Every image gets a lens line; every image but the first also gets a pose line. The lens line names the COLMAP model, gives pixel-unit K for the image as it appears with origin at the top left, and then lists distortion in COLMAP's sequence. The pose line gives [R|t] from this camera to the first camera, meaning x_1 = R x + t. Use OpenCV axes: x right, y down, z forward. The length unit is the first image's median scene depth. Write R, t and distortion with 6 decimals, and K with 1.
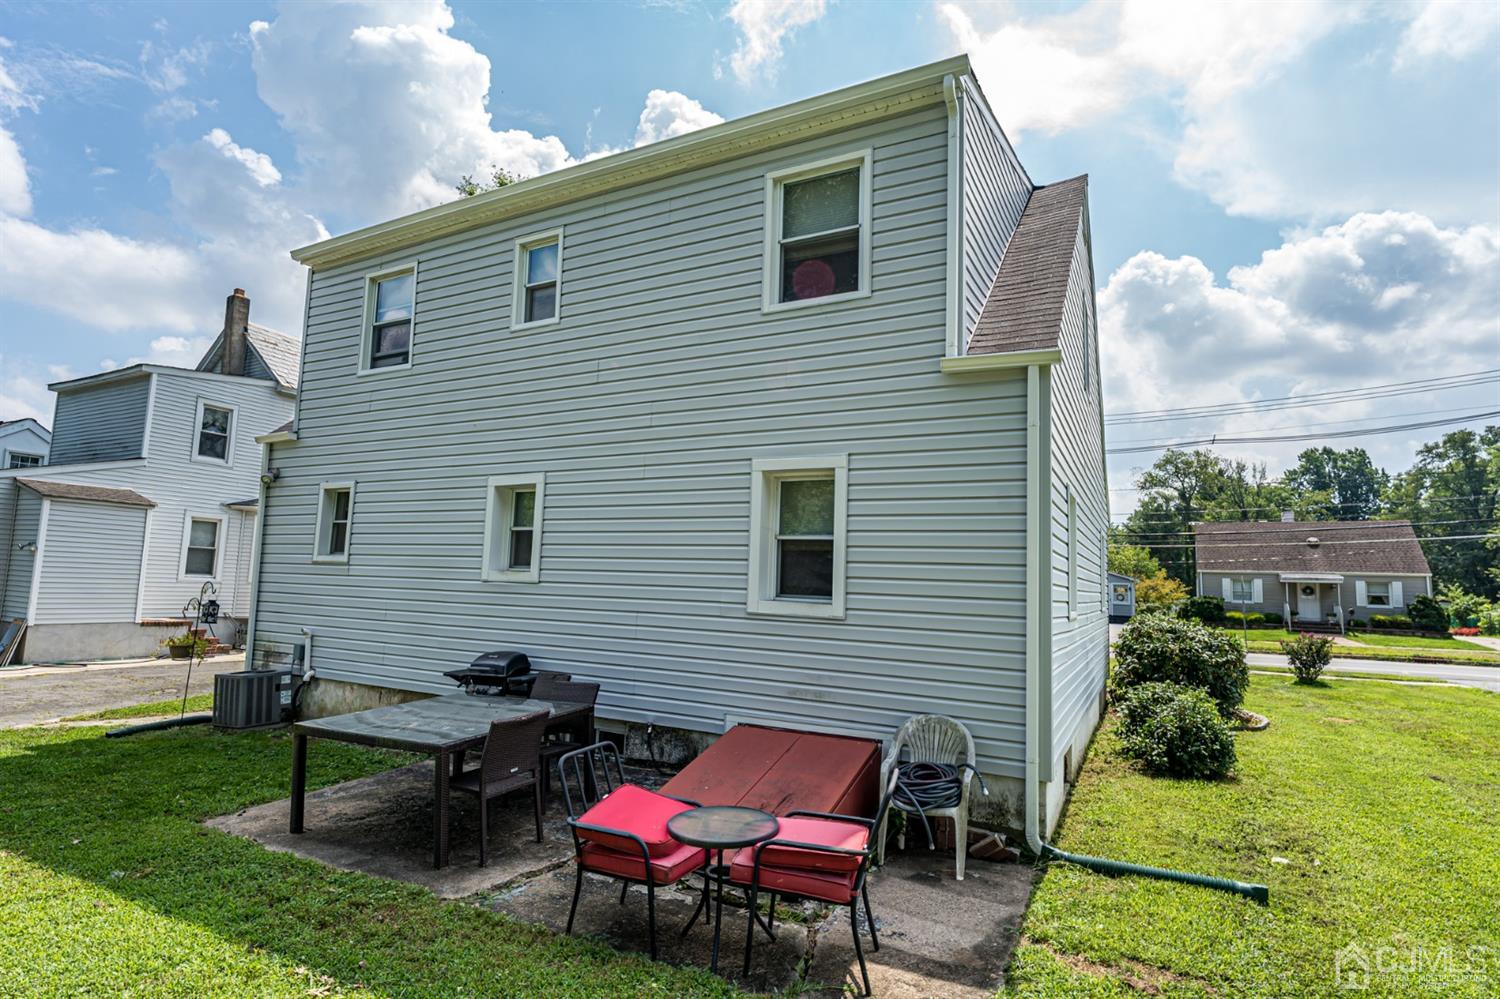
lens RADIAL K [[755.3, 0, 750.5], [0, 755.3, 504.2], [0, 0, 1]] dist [-0.002403, 0.000912]
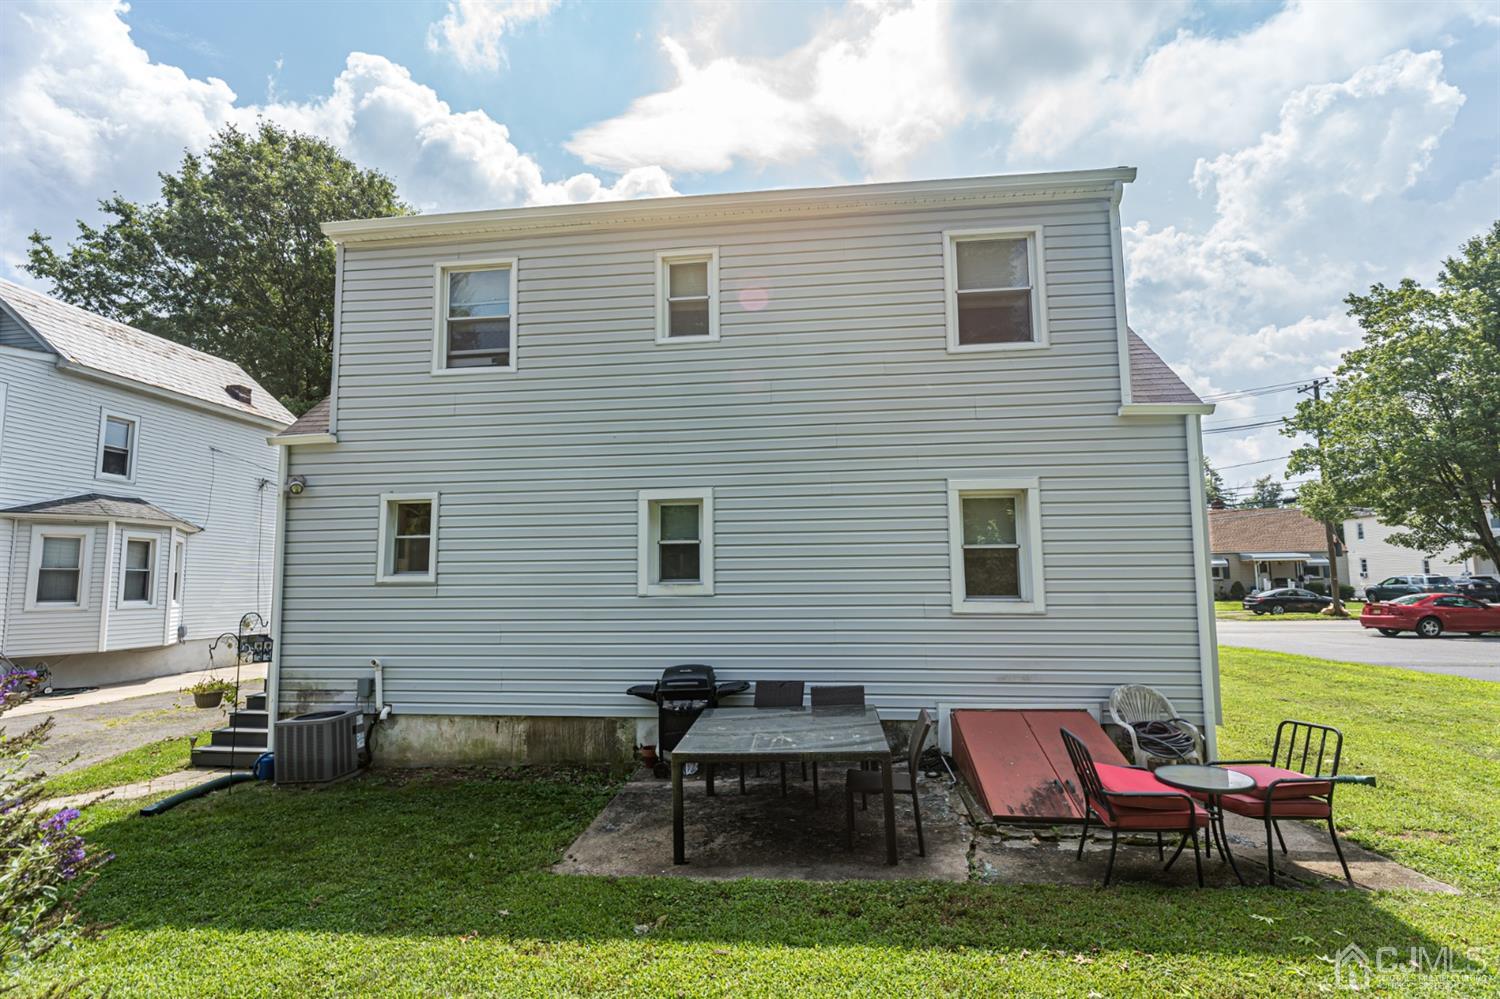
lens RADIAL K [[736.4, 0, 750.0], [0, 736.4, 499.5], [0, 0, 1]] dist [-0.007328, -0.000921]
pose [[0.933242, -0.002029, 0.359242, -0.626697], [0.001873, 0.999998, 0.000781, -0.027938], [-0.359243, -0.000056, 0.933244, 0.056995]]
